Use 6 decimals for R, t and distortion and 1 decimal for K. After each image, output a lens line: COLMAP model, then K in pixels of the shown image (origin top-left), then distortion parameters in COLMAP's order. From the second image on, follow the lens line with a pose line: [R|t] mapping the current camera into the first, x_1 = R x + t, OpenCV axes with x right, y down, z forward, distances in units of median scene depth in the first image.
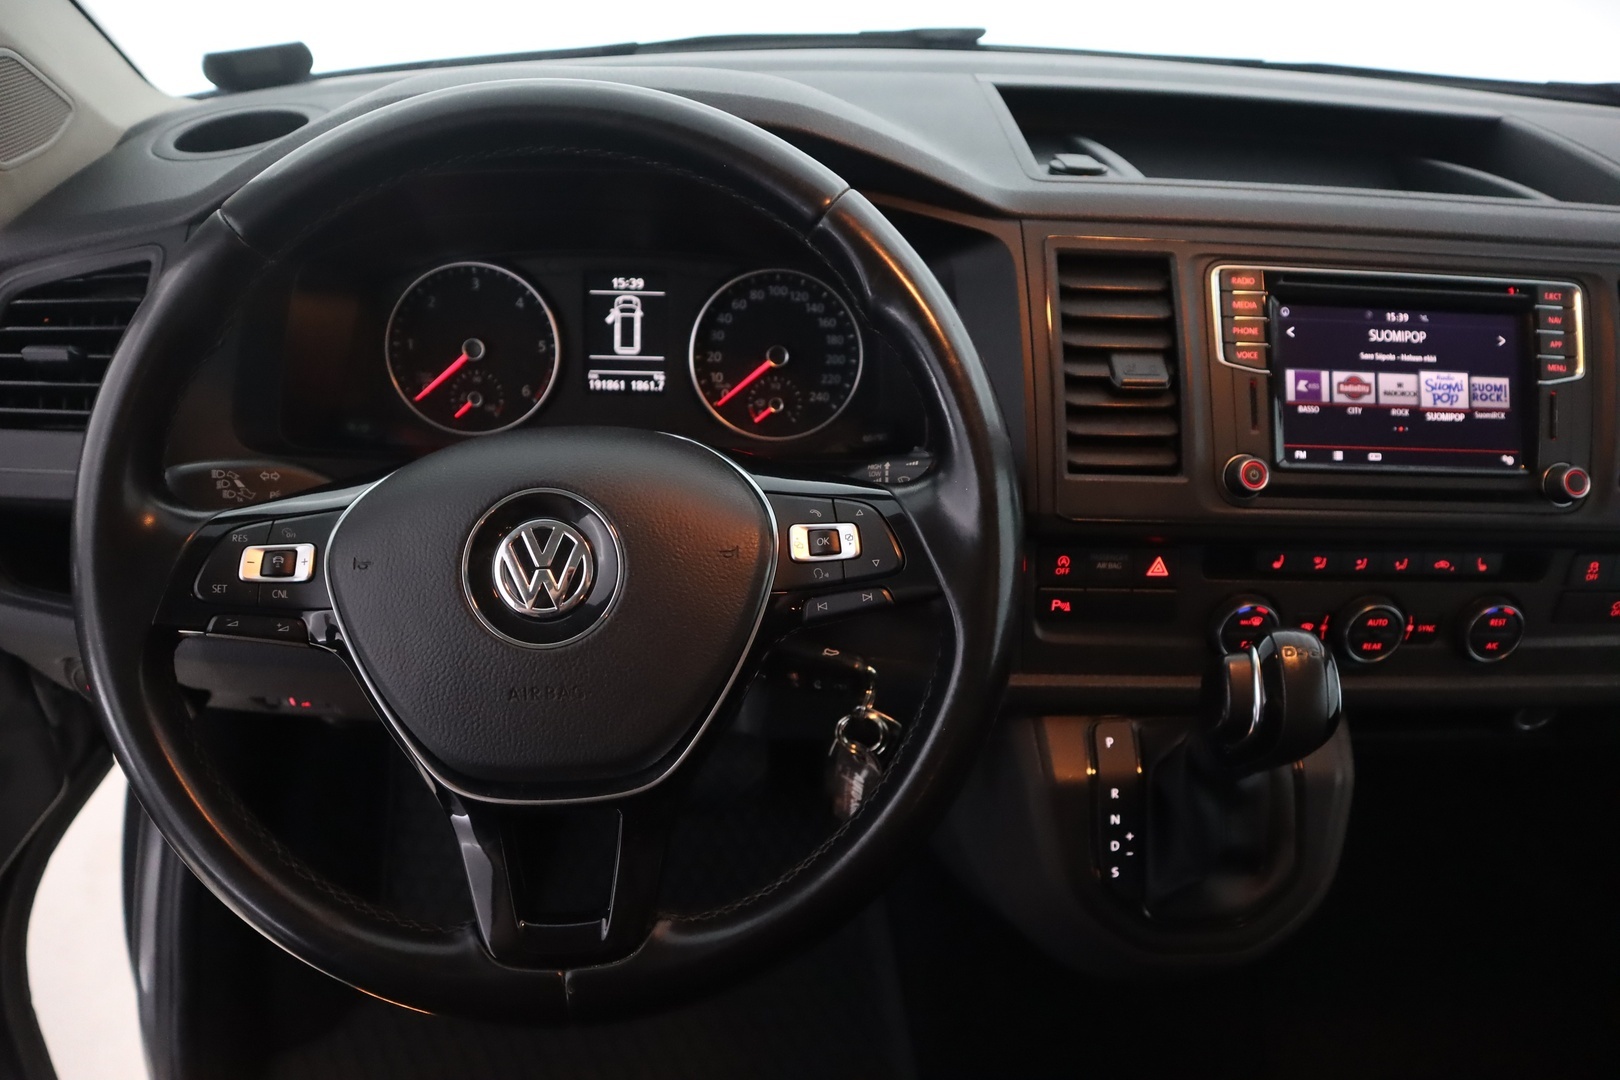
lens RADIAL K [[1126.8, 0, 810.0], [0, 1126.8, 540.0], [0, 0, 1]] dist [-0.152896, 0.103511]
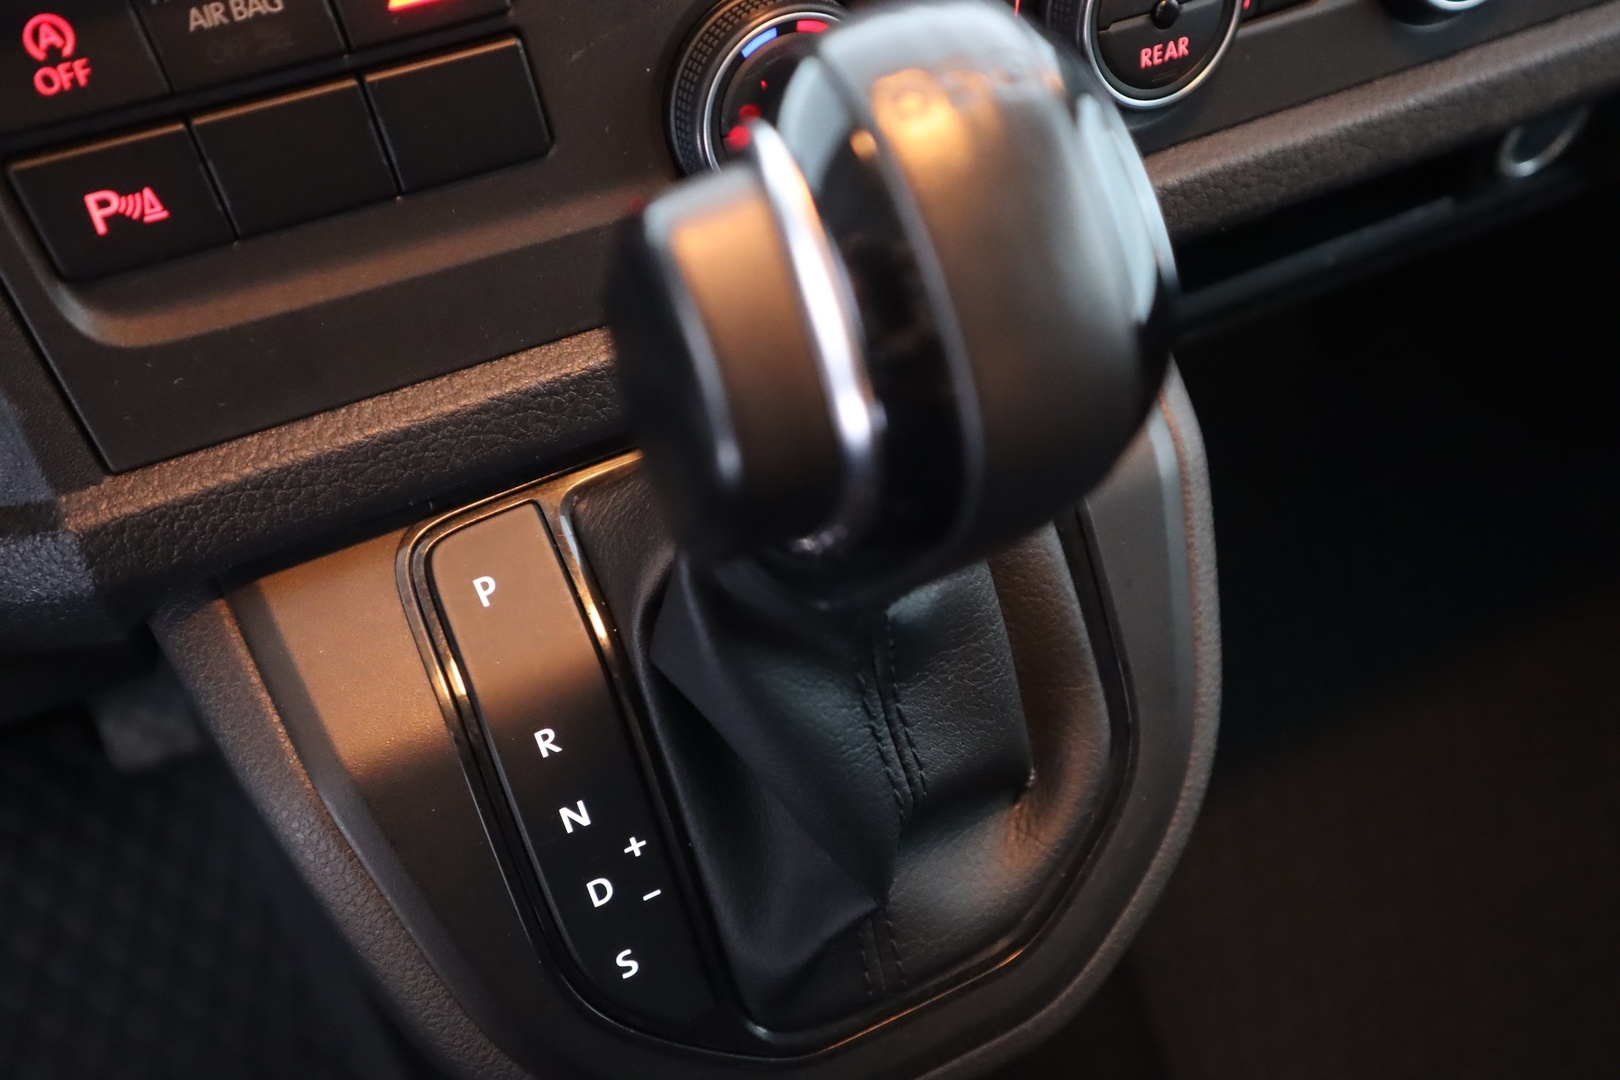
lens RADIAL K [[1652.2, 0, 810.0], [0, 1652.2, 540.0], [0, 0, 1]] dist [0.053489, 0.001182]
pose [[0.904530, -0.343220, 0.253031, 0.248538], [0.277501, 0.924359, 0.261828, 0.074534], [-0.323756, -0.166615, 0.931355, 0.556434]]
